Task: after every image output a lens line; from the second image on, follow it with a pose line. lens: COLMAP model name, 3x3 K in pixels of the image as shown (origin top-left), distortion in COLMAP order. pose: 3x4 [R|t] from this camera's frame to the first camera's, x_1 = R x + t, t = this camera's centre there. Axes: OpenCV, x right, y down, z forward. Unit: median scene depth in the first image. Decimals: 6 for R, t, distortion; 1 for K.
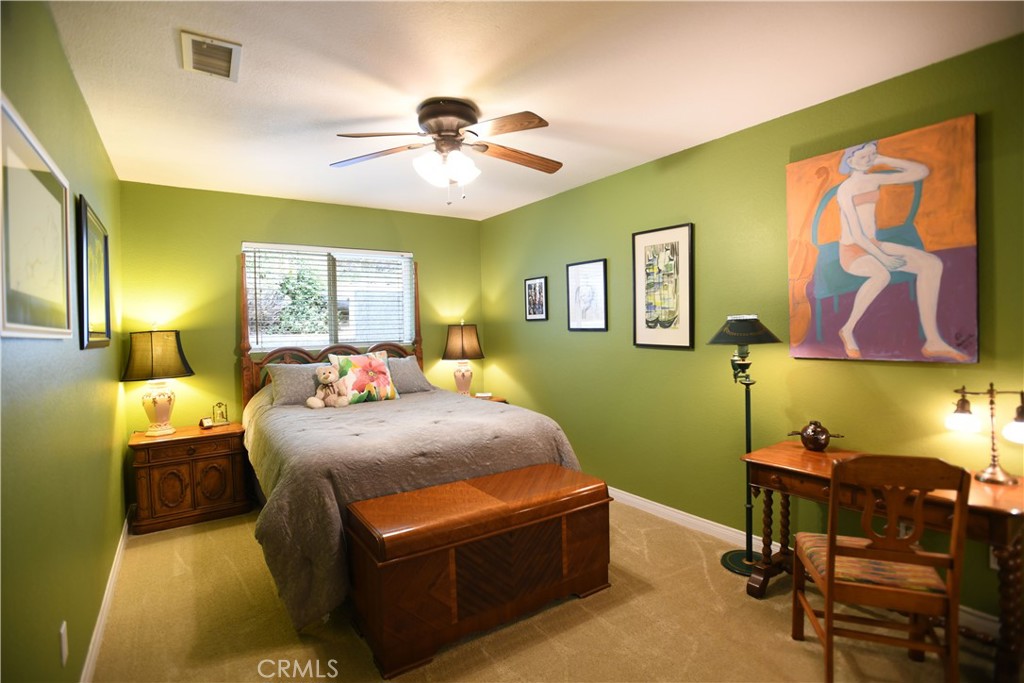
lens RADIAL K [[502.7, 0, 517.5], [0, 502.7, 334.2], [0, 0, 1]] dist [-0.002558, -0.000137]
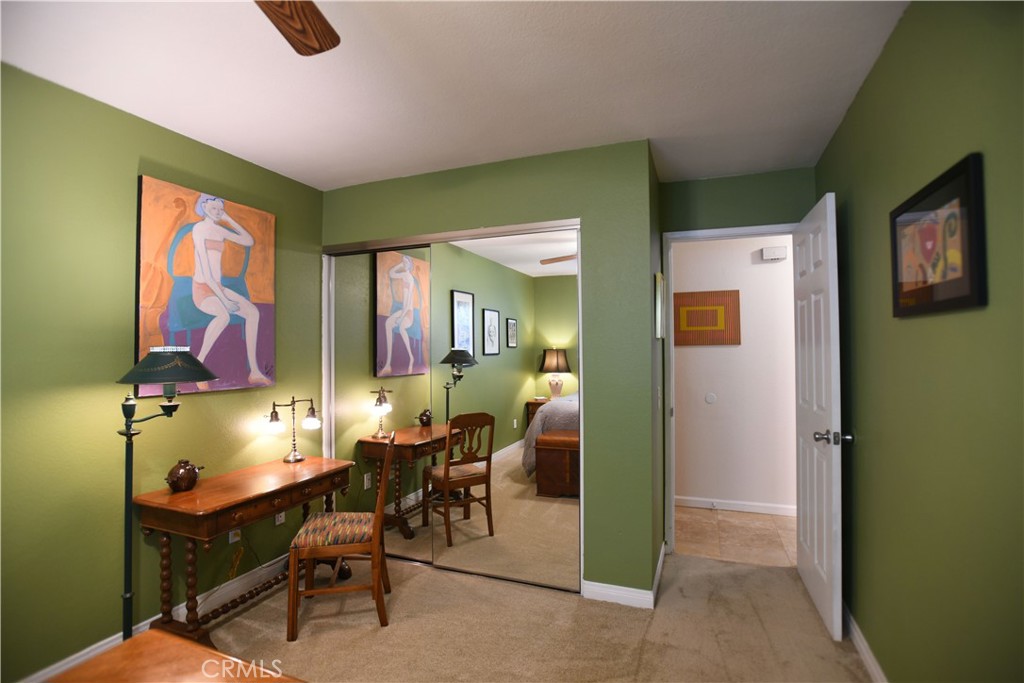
lens RADIAL K [[502.7, 0, 517.7], [0, 502.7, 342.6], [0, 0, 1]] dist [-0.002558, -0.000137]
pose [[-0.552286, 0.046809, 0.832340, -0.612160], [0.044411, 0.998657, -0.026694, 0.004360], [-0.832471, 0.022222, -0.553623, 1.093713]]
